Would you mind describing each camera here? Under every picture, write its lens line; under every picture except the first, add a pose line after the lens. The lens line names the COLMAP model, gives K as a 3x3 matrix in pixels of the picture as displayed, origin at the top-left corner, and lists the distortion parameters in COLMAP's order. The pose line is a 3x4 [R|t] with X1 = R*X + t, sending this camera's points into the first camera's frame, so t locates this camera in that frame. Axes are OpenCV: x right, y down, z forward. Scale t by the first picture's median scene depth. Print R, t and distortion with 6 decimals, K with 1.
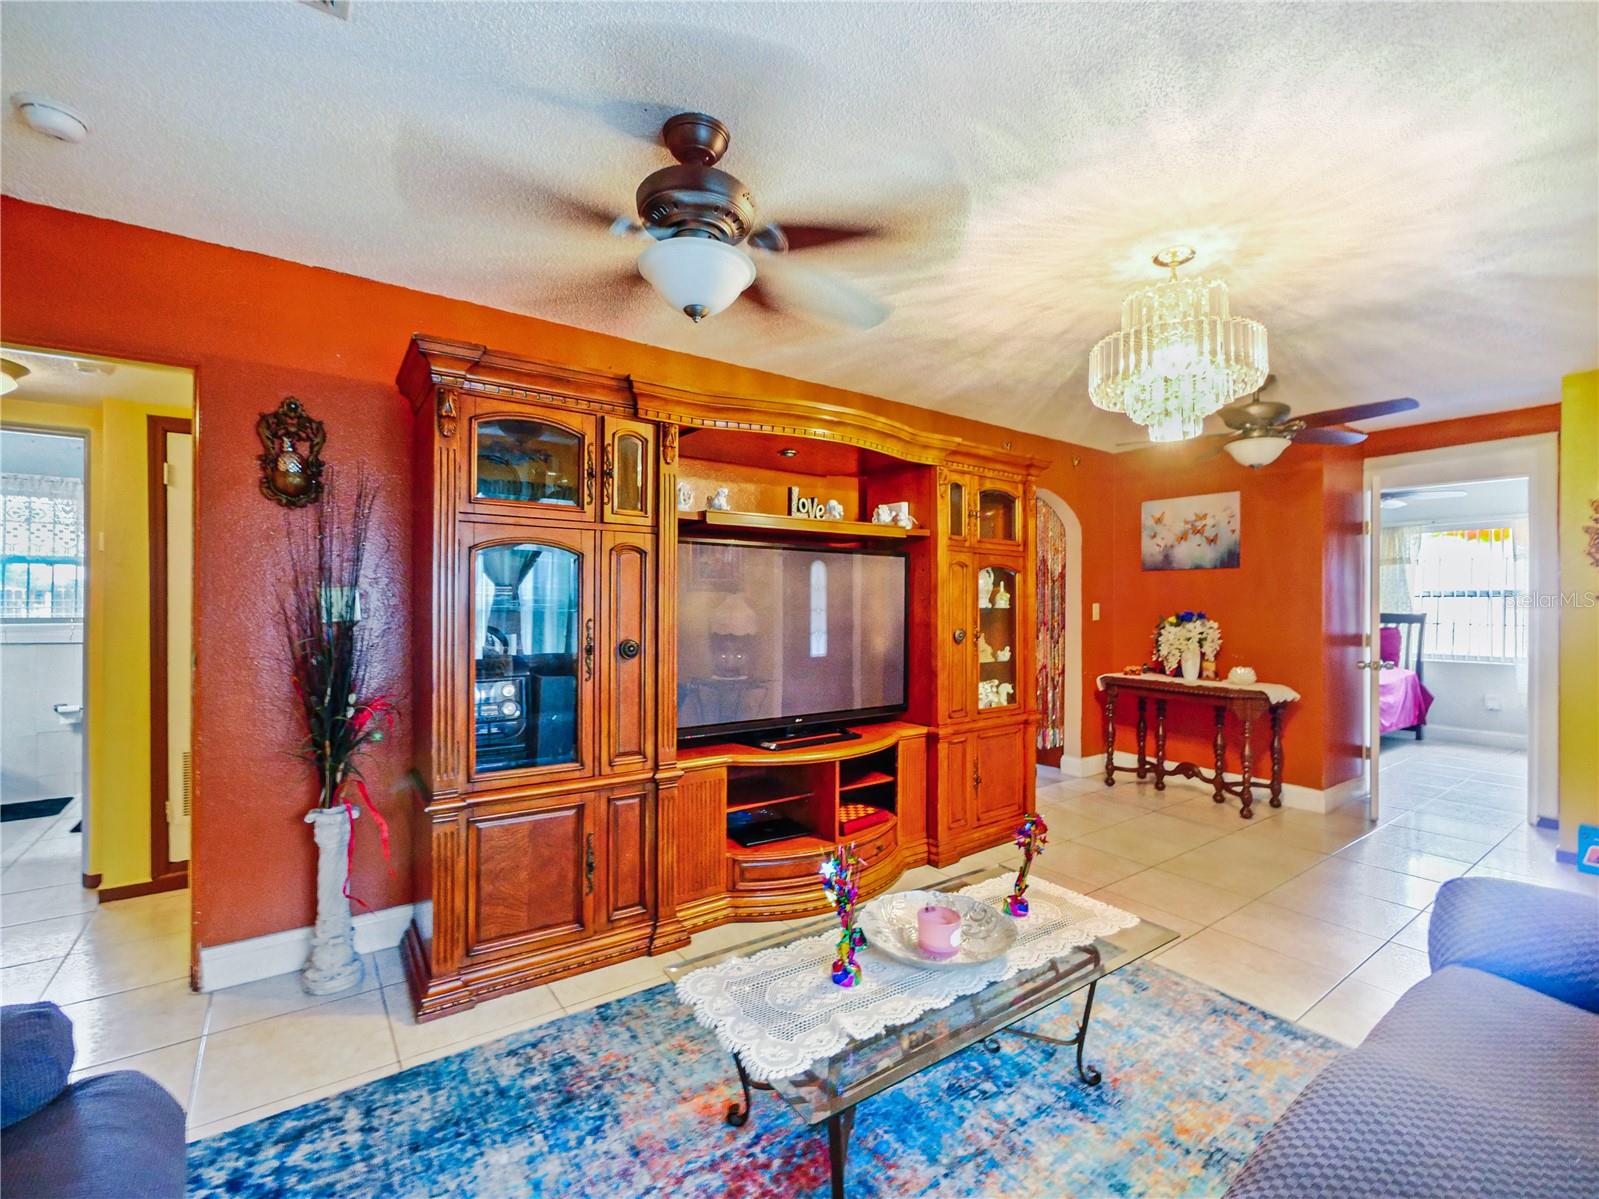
lens RADIAL K [[686.0, 0, 799.5], [0, 686.0, 599.5], [0, 0, 1]] dist [-0.001685, -0.000274]
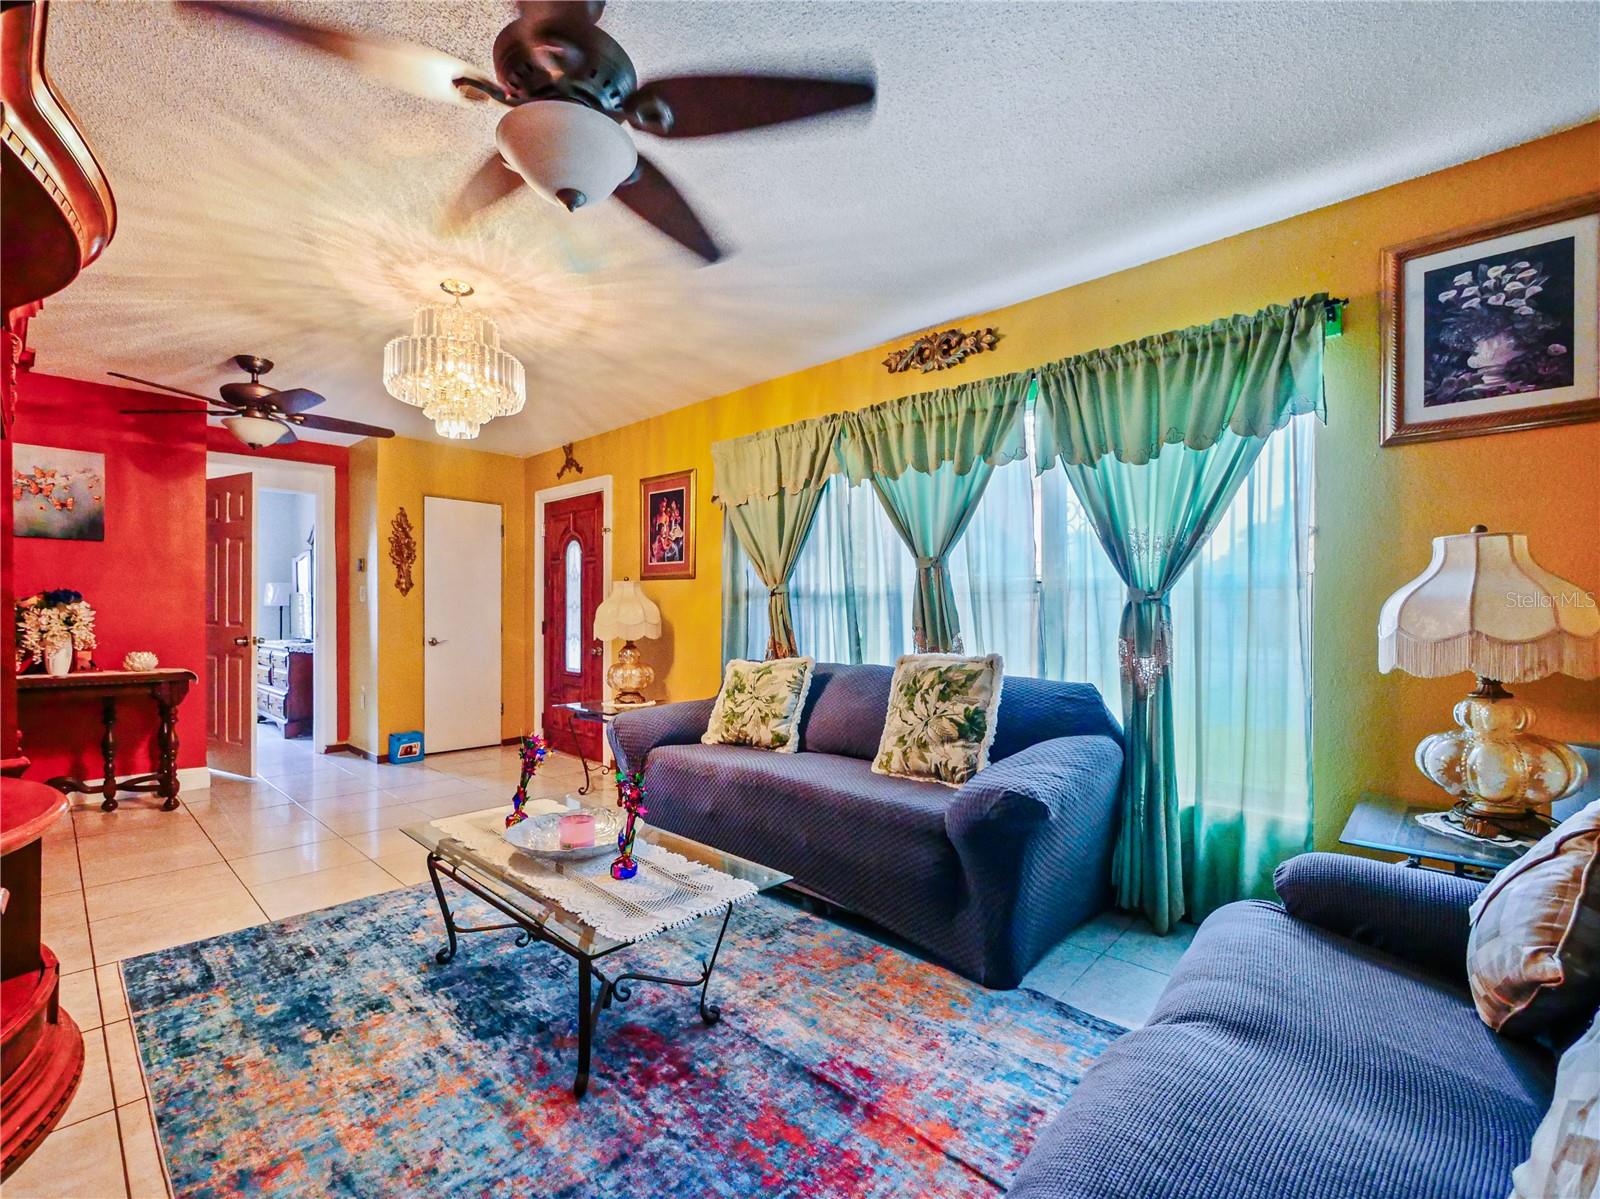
lens RADIAL K [[692.2, 0, 767.7], [0, 692.2, 615.3], [0, 0, 1]] dist [0.000072, 0.000149]
pose [[-0.180895, -0.005615, 0.983486, -0.770409], [-0.012148, 0.999920, 0.003475, 0.069570], [-0.983427, -0.011319, -0.180949, 0.664725]]
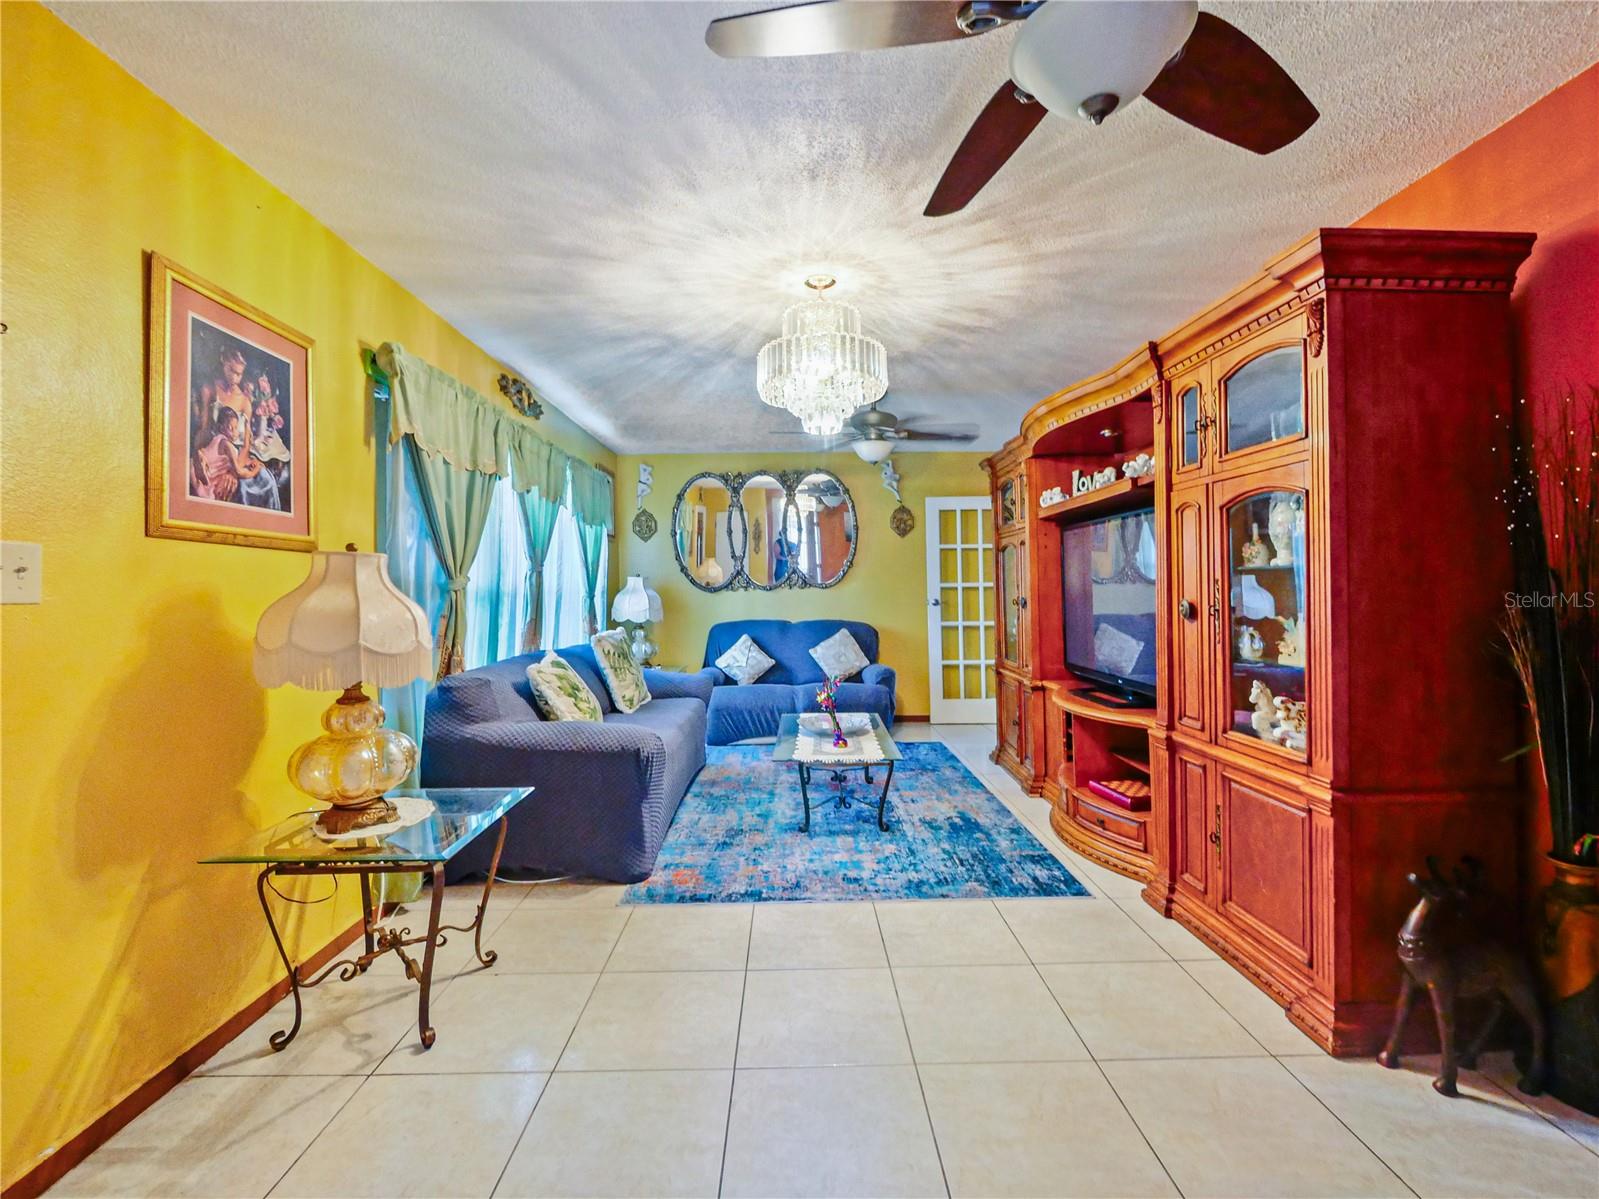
lens RADIAL K [[707.8, 0, 796.6], [0, 707.8, 580.6], [0, 0, 1]] dist [-0.003050, -0.000560]
pose [[-0.578594, -0.006637, -0.815589, 1.568317], [0.016715, 0.999660, -0.019993, 0.047411], [0.815444, -0.025201, -0.578287, 1.649614]]
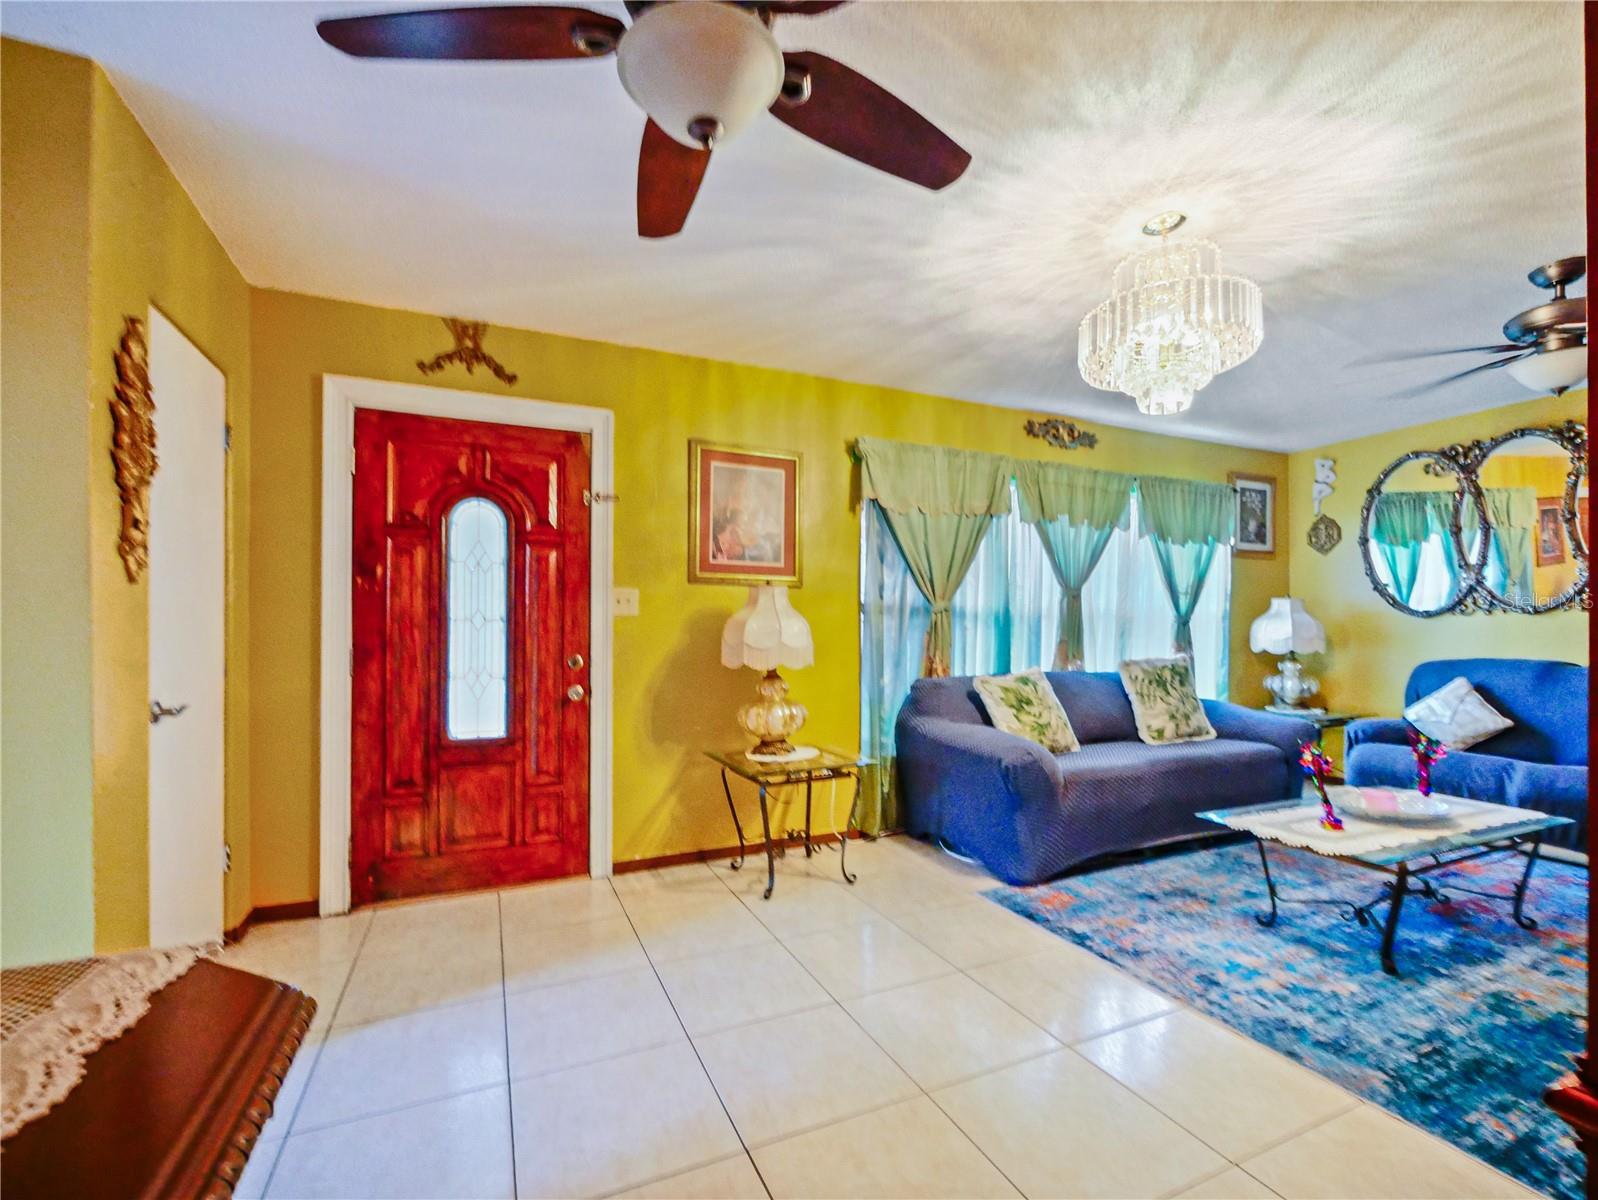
lens RADIAL K [[696.0, 0, 796.2], [0, 696.0, 620.7], [0, 0, 1]] dist [-0.002053, -0.000480]
pose [[-0.978006, 0.003084, 0.208553, 0.836350], [-0.001544, 0.999756, -0.022024, 0.085912], [-0.208570, -0.021862, -0.977763, 2.043651]]
